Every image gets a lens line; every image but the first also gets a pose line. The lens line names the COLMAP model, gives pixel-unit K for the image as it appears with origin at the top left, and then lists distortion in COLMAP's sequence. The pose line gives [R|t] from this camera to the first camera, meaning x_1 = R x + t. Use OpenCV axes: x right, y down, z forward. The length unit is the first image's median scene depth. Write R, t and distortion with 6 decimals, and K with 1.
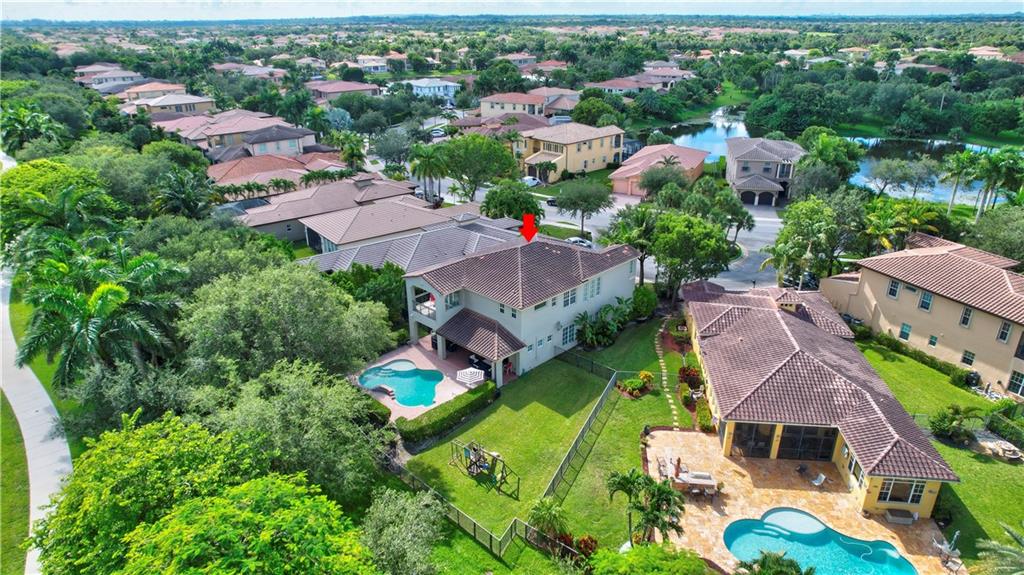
lens RADIAL K [[652.2, 0, 512.0], [0, 652.2, 287.5], [0, 0, 1]] dist [-0.083406, 0.077563]
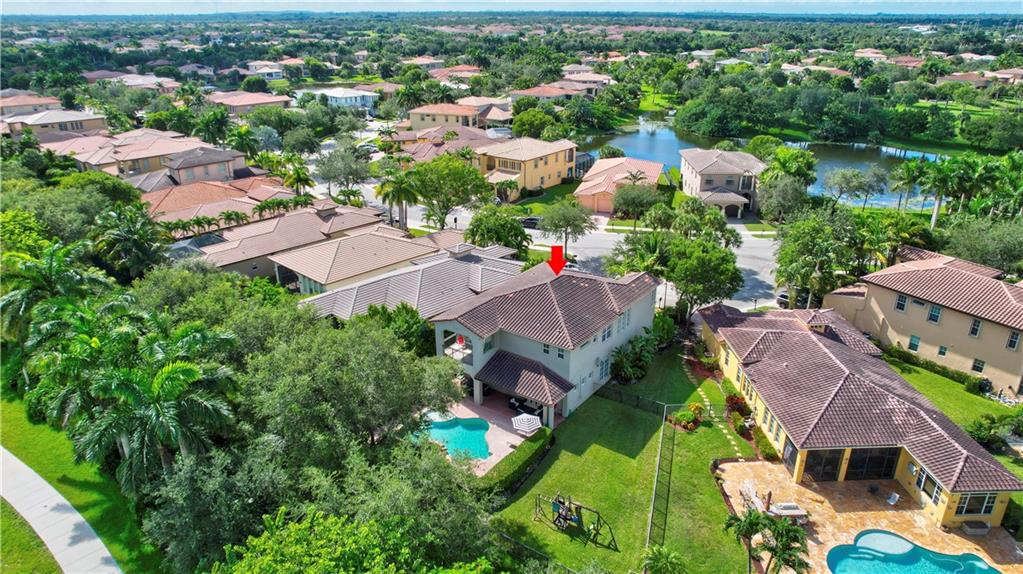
lens RADIAL K [[689.0, 0, 511.5], [0, 689.0, 287.0], [0, 0, 1]] dist [-0.081703, 0.074974]
pose [[0.987266, -0.053642, 0.149764, -0.139095], [0.056074, 0.998354, -0.012058, -0.032677], [-0.148870, 0.020303, 0.988648, -0.000690]]
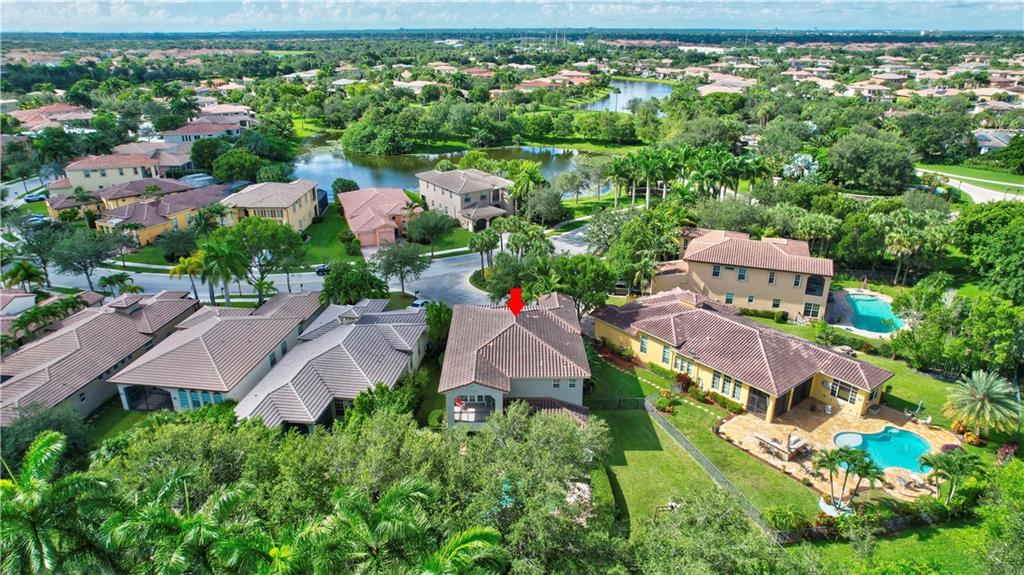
lens RADIAL K [[652.2, 0, 512.0], [0, 652.2, 287.5], [0, 0, 1]] dist [-0.083406, 0.077563]
pose [[0.708217, -0.258351, 0.657026, -0.456923], [0.273388, 0.958388, 0.082161, -0.141208], [-0.650913, 0.121435, 0.749377, 0.167730]]
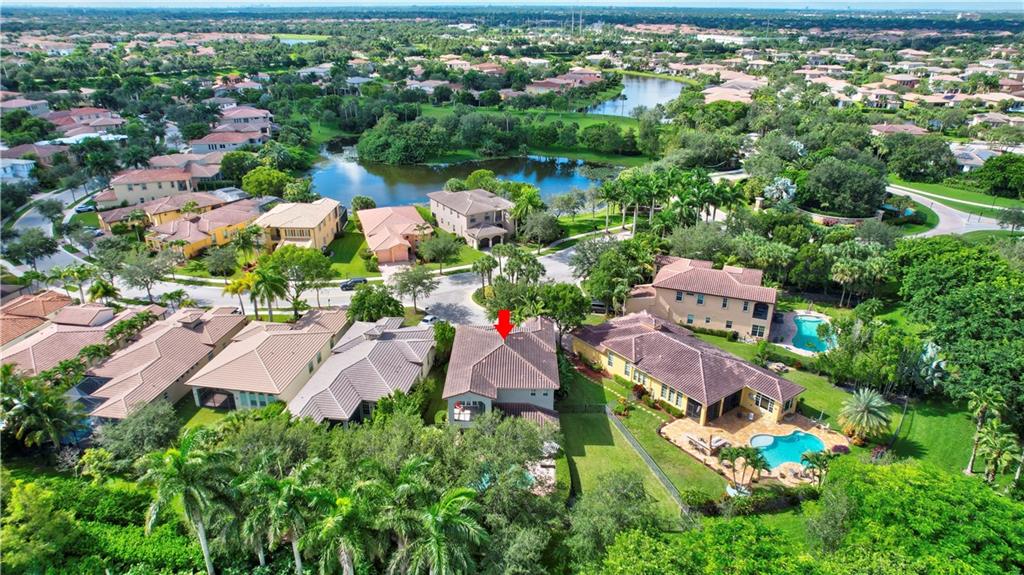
lens RADIAL K [[673.4, 0, 512.0], [0, 673.4, 287.5], [0, 0, 1]] dist [-0.067403, 0.050195]
pose [[0.724400, -0.258852, 0.638937, -0.569579], [0.261435, 0.960747, 0.092822, -0.205211], [-0.637884, 0.099800, 0.763639, -0.032204]]
